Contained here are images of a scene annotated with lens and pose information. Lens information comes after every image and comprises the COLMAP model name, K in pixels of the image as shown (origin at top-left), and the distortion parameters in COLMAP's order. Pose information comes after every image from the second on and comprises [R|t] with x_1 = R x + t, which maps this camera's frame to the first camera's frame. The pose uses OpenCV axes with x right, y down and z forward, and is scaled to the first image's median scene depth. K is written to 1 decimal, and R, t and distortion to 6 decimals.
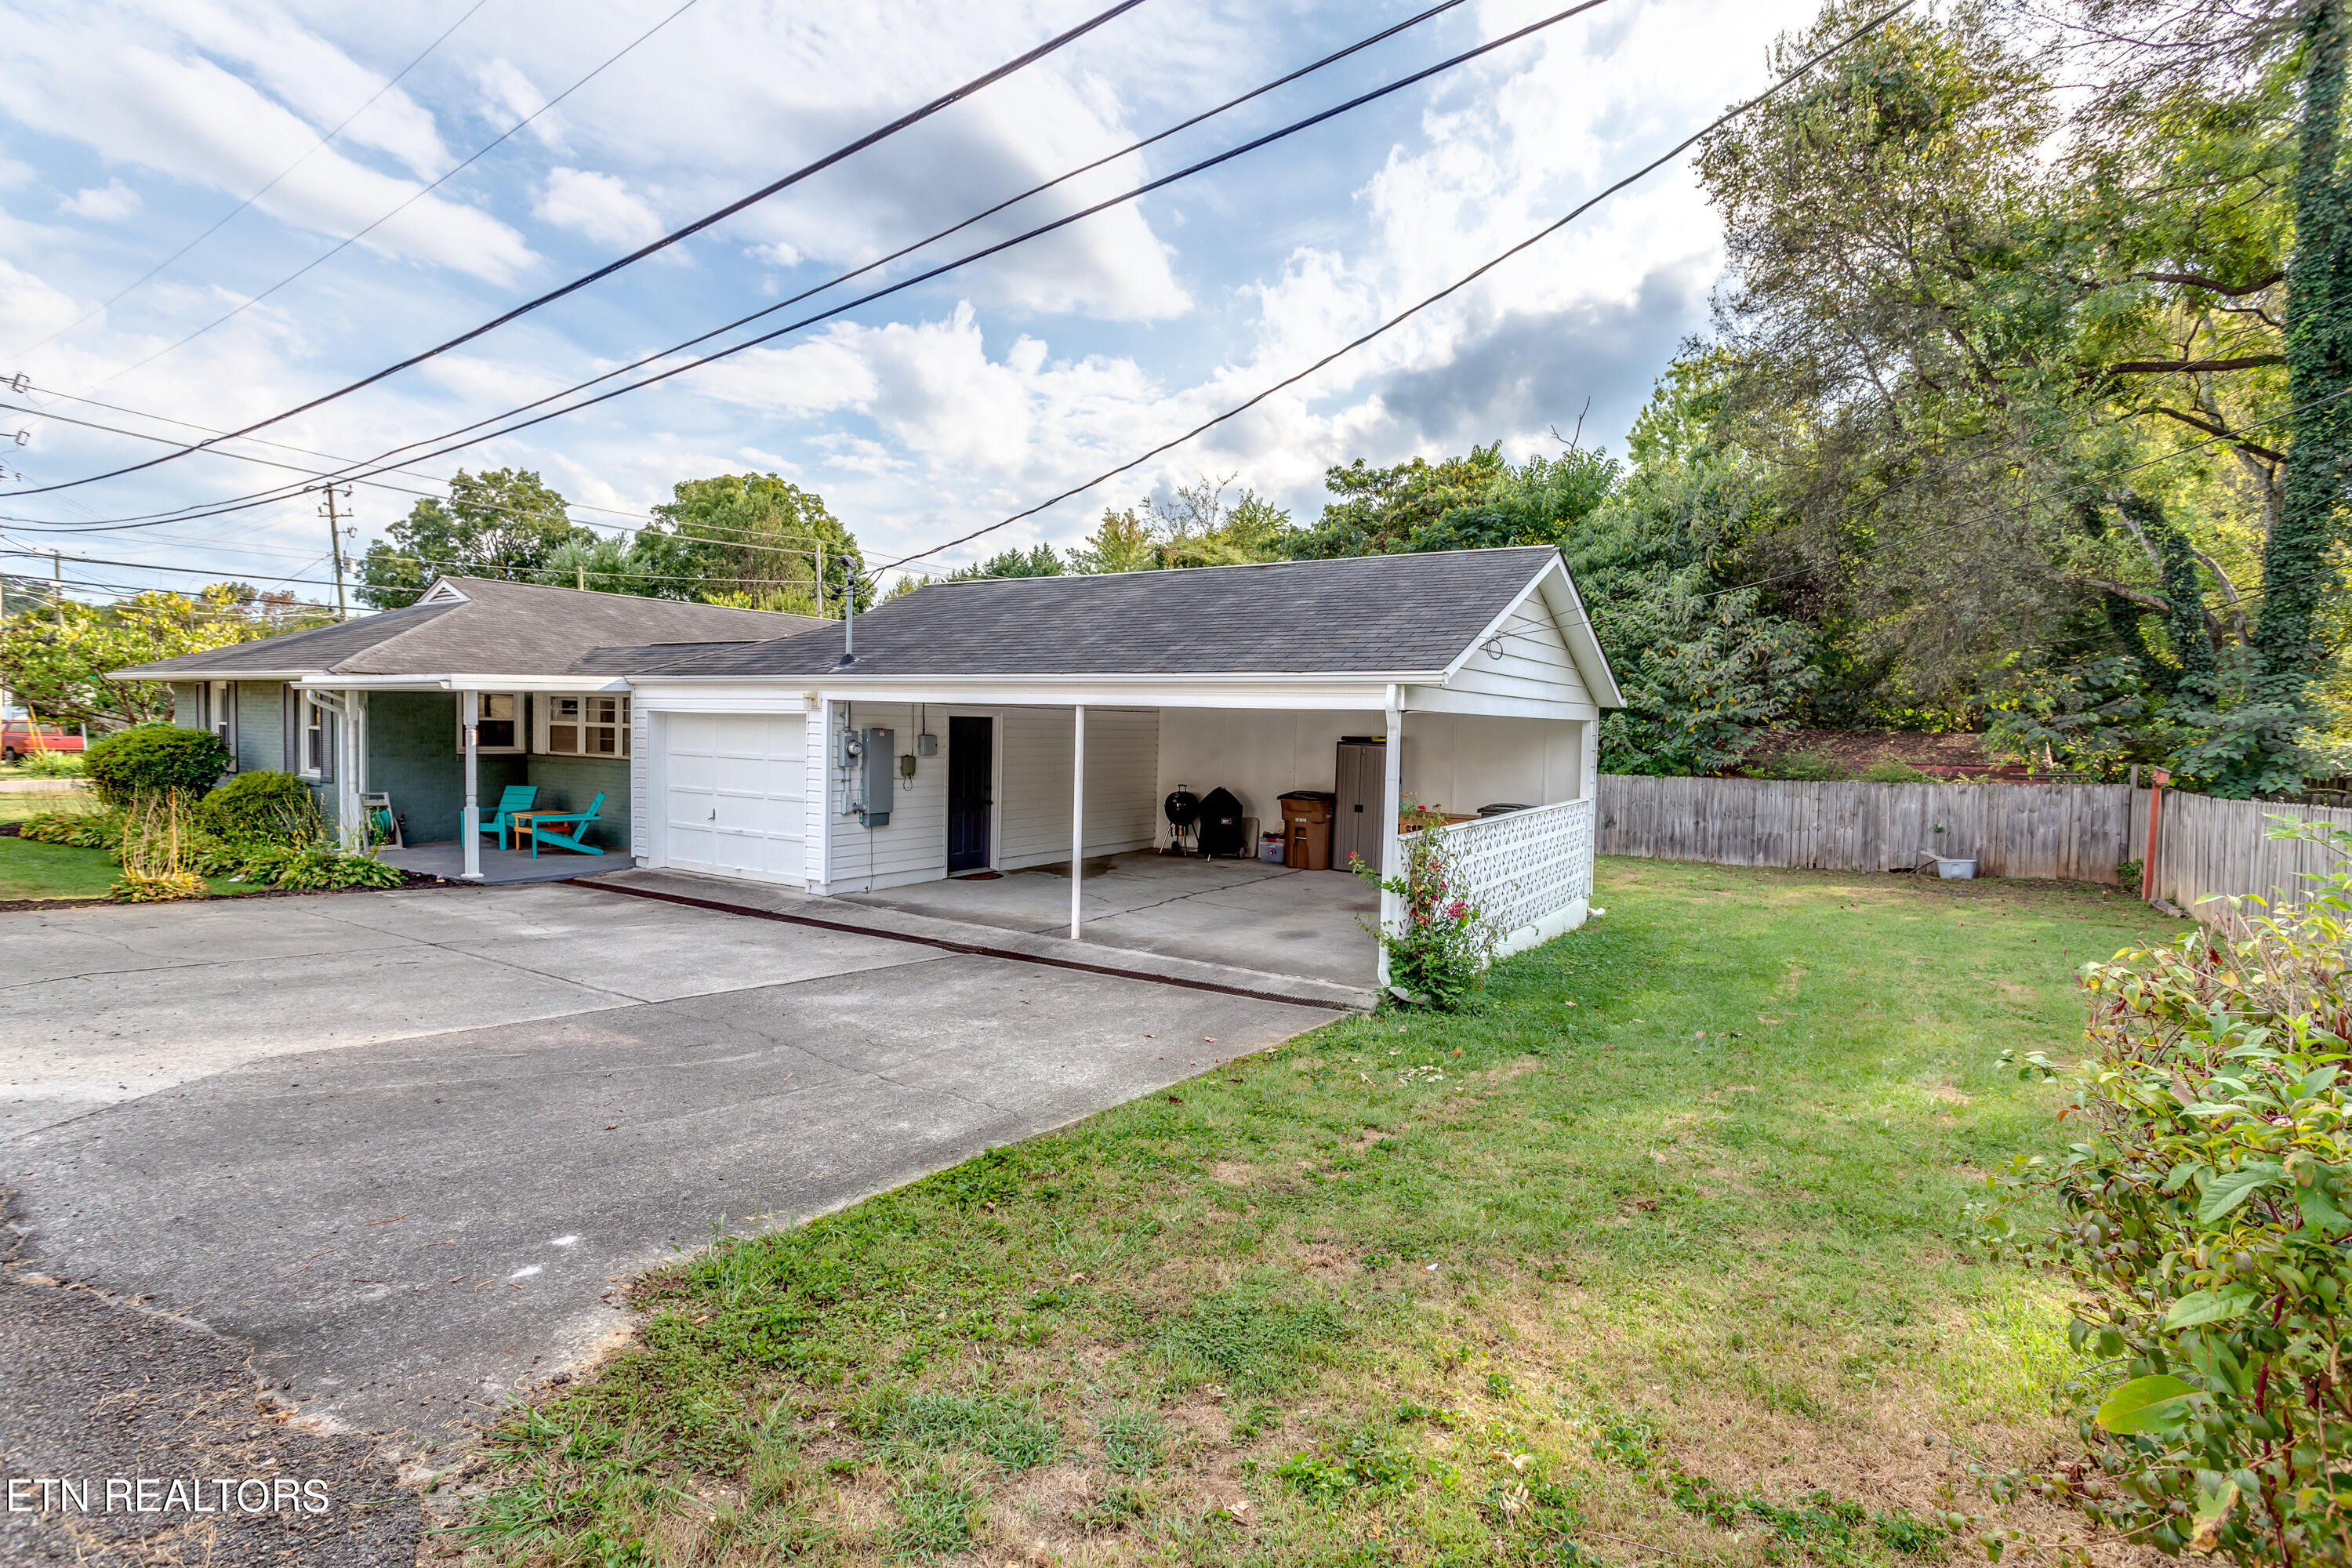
lens RADIAL K [[1143.1, 0, 1160.4], [0, 1143.1, 781.6], [0, 0, 1]] dist [0.002782, 0.000530]
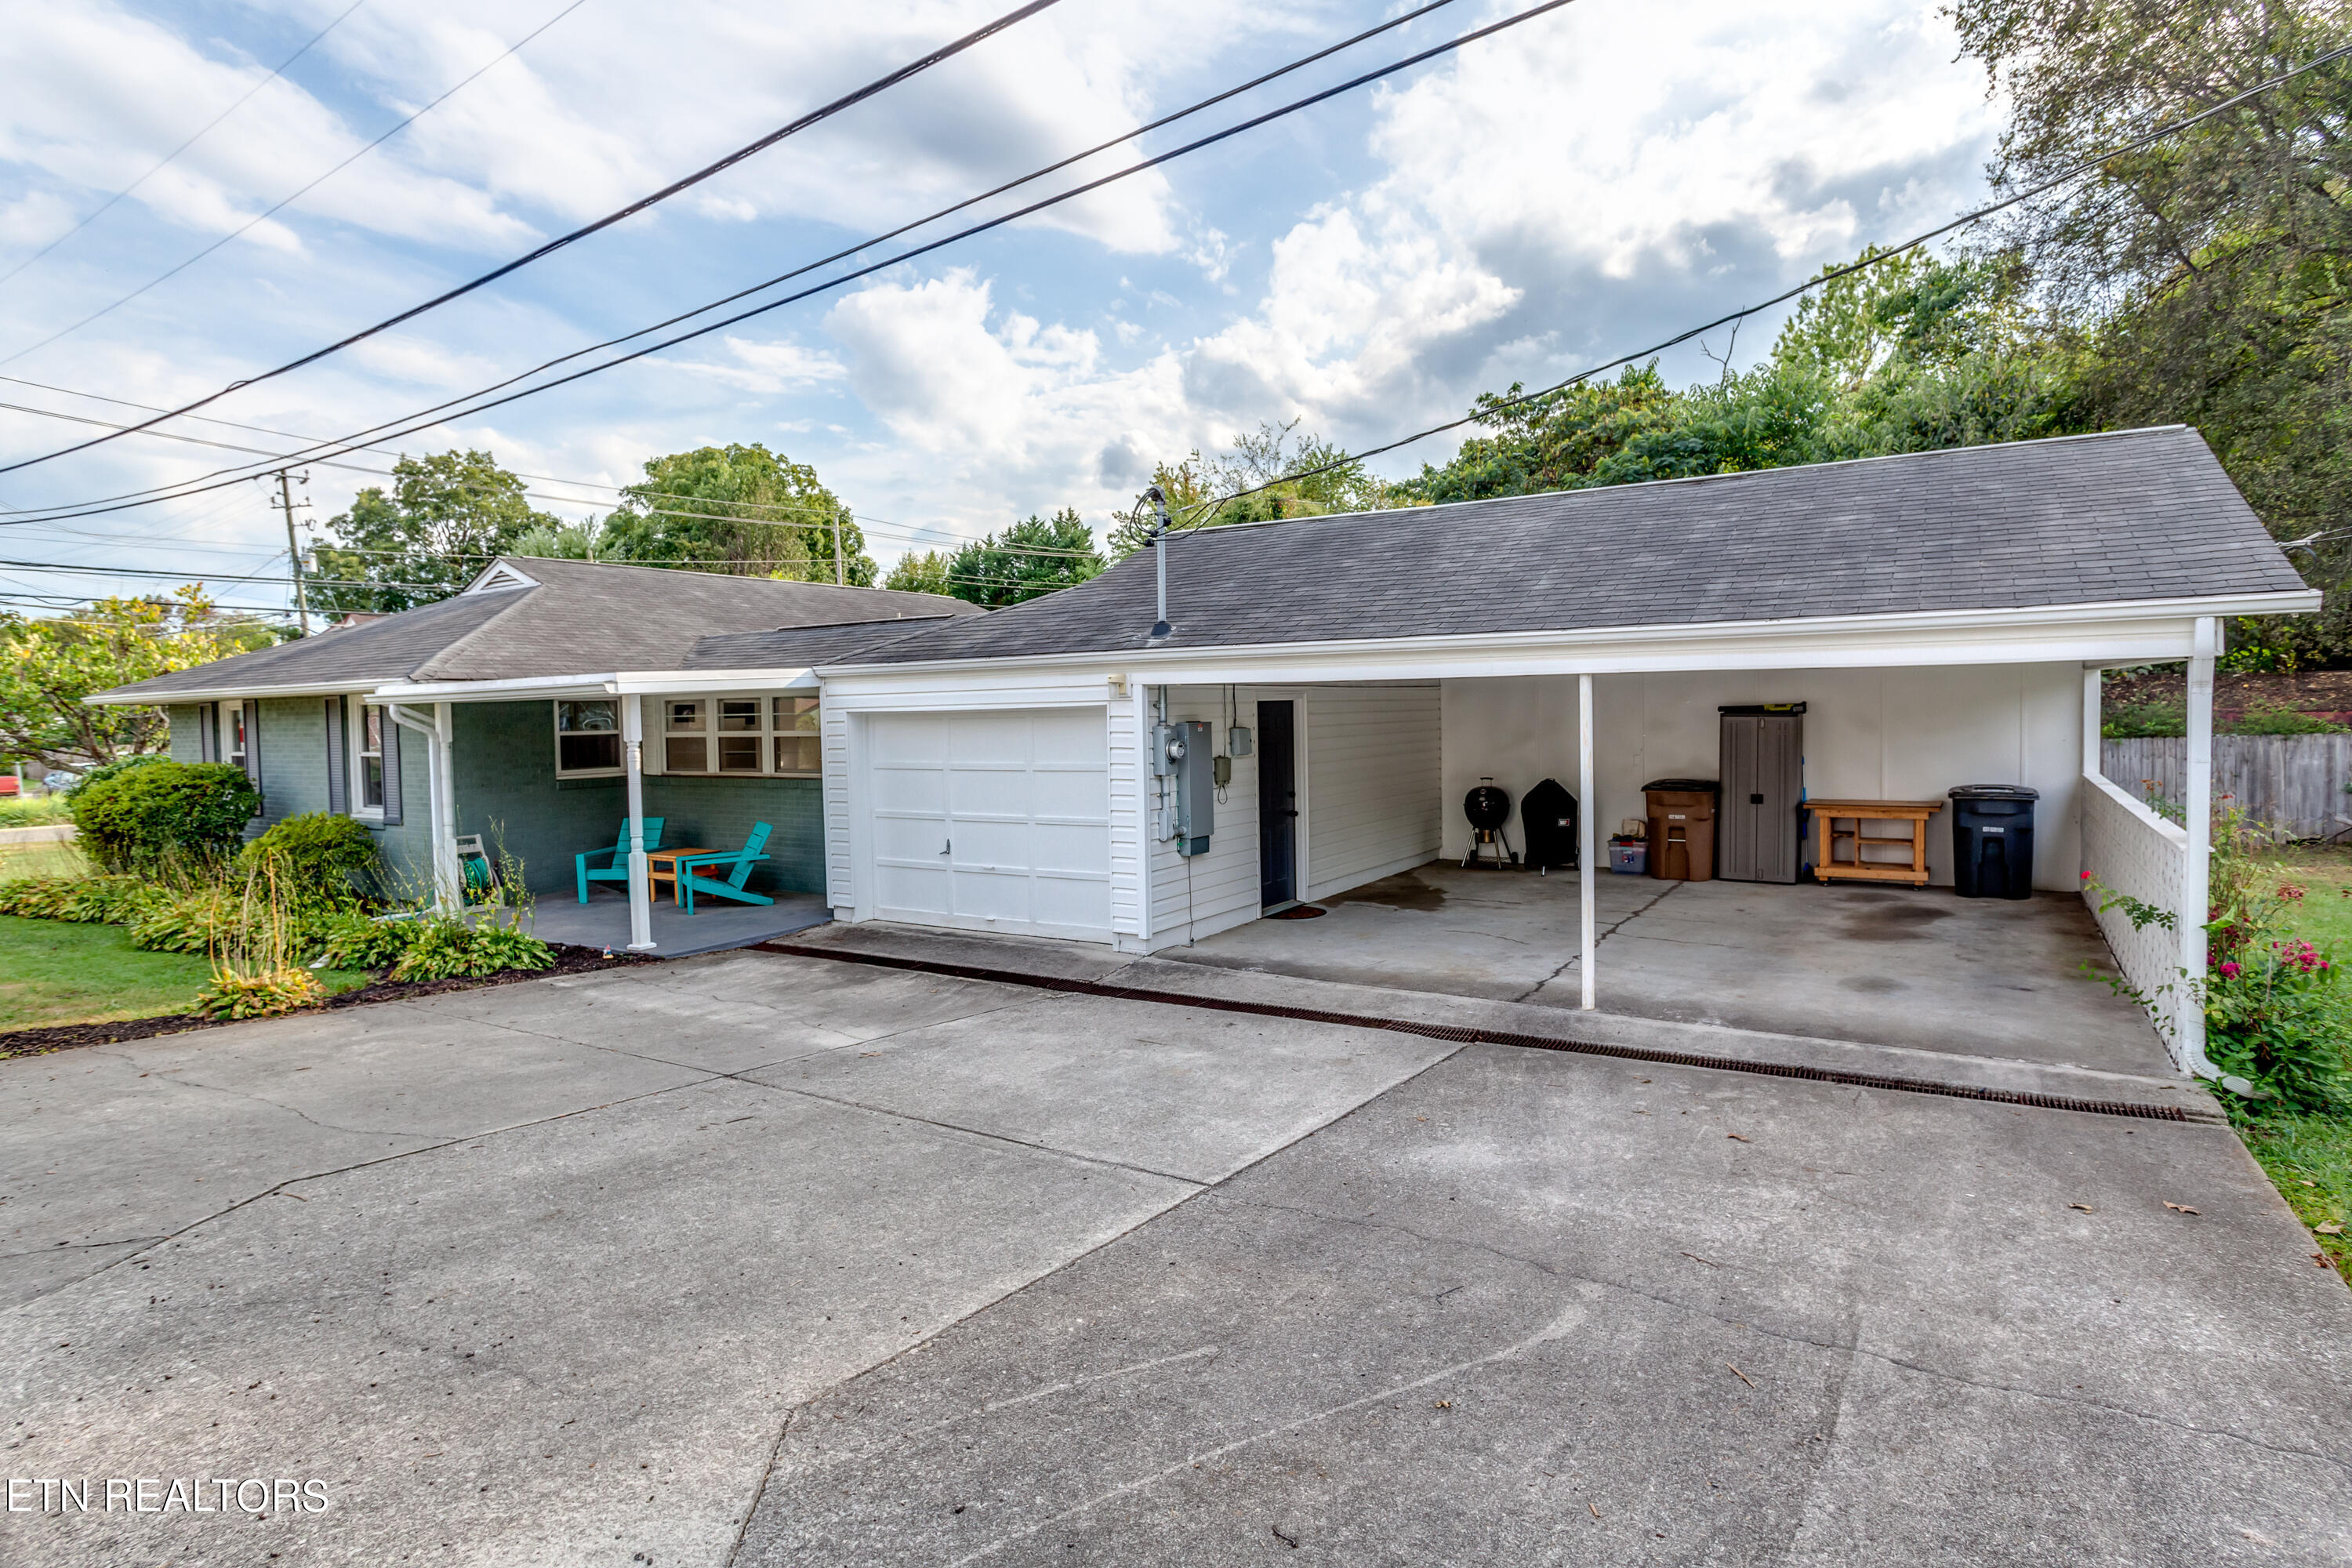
lens RADIAL K [[1237.7, 0, 1146.8], [0, 1237.7, 752.4], [0, 0, 1]] dist [-0.008317, 0.000469]
pose [[0.998930, -0.044812, 0.011433, -0.235824], [0.044968, 0.998893, -0.013789, -0.013870], [-0.010803, 0.014288, 0.999840, 0.169409]]
